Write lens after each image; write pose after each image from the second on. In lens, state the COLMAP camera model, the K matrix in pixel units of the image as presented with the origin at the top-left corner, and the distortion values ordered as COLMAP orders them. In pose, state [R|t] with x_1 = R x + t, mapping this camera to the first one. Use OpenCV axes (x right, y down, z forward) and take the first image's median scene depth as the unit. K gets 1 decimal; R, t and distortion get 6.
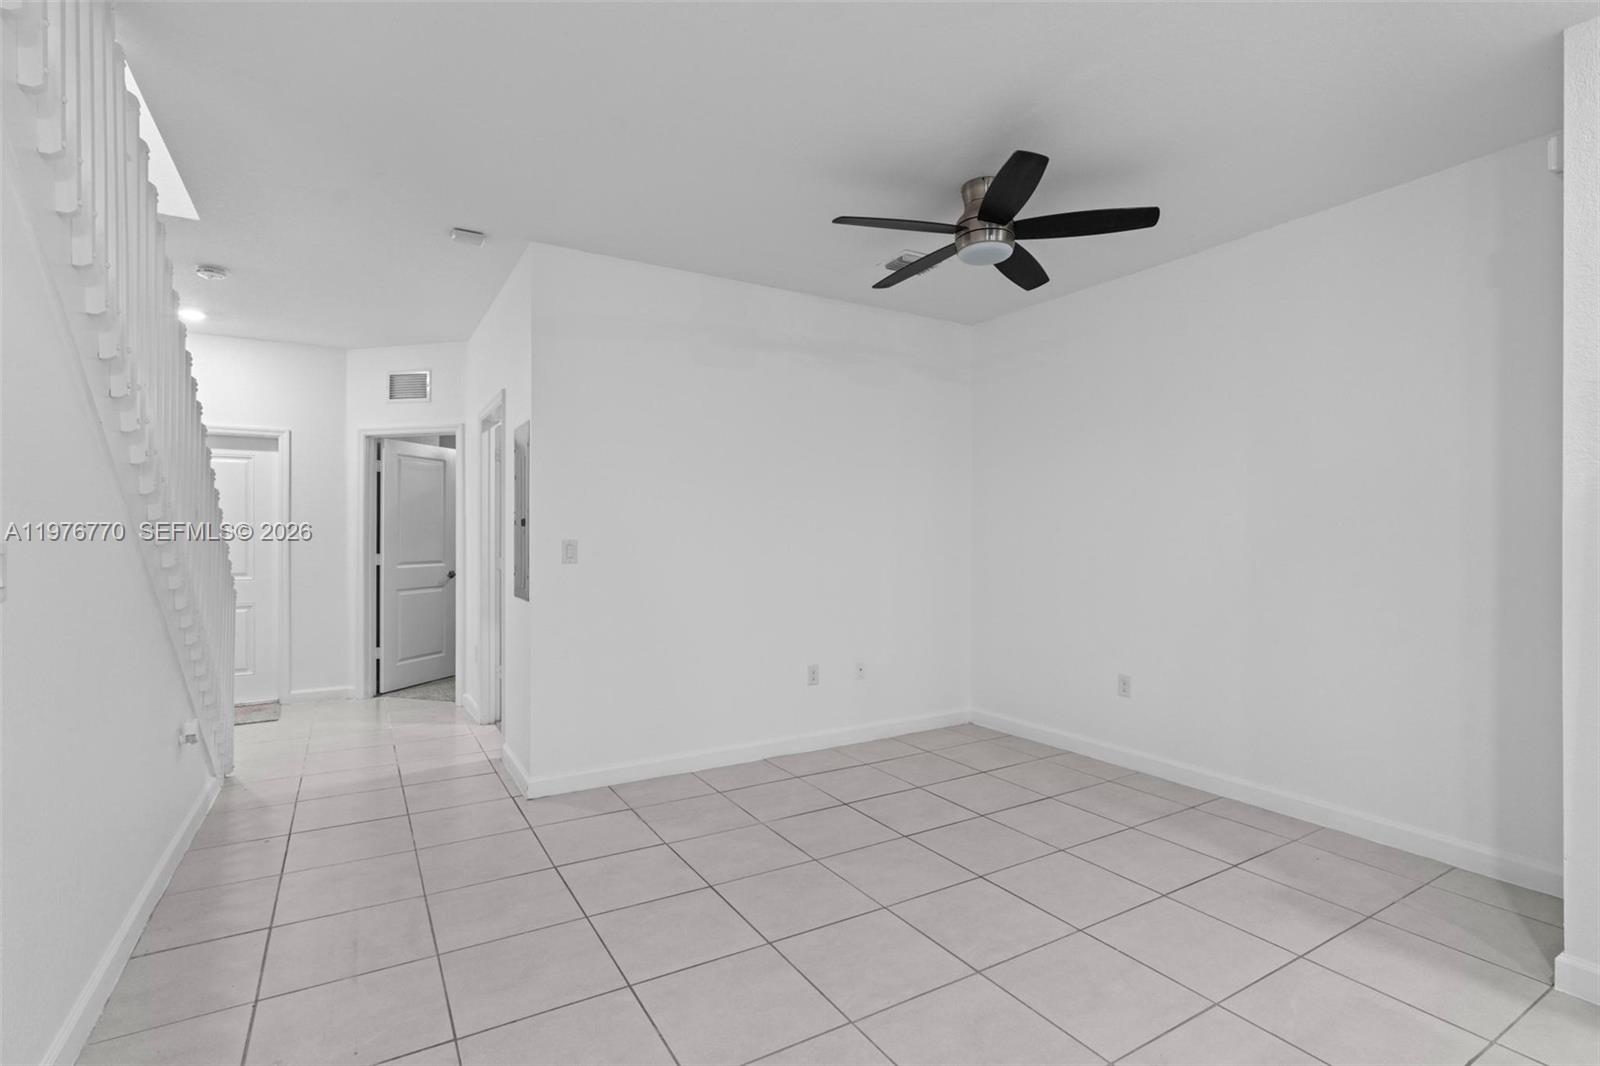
lens RADIAL K [[735.8, 0, 800.7], [0, 735.8, 533.1], [0, 0, 1]] dist [-0.005202, 0.000360]
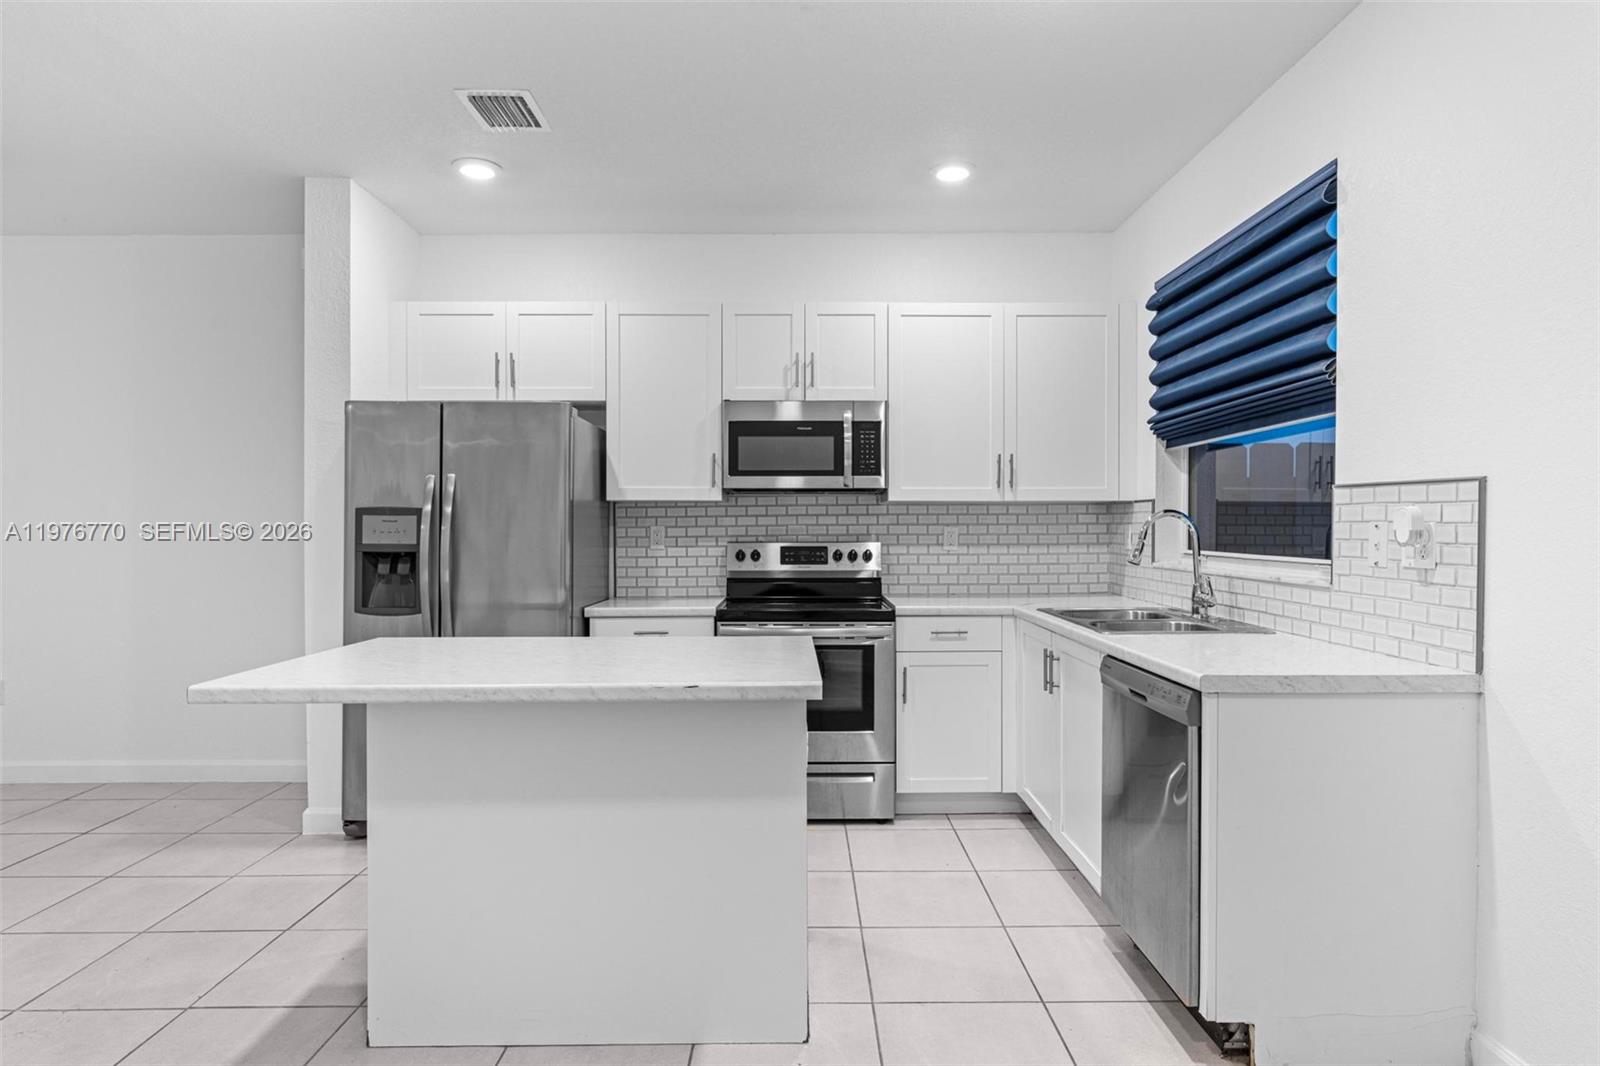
lens RADIAL K [[902.9, 0, 808.7], [0, 902.9, 528.8], [0, 0, 1]] dist [-0.003836, 0.004811]
pose [[0.513258, -0.005593, 0.858216, 0.004749], [0.000136, 0.999979, 0.006436, 0.001149], [-0.858234, -0.003186, 0.513248, -0.393745]]
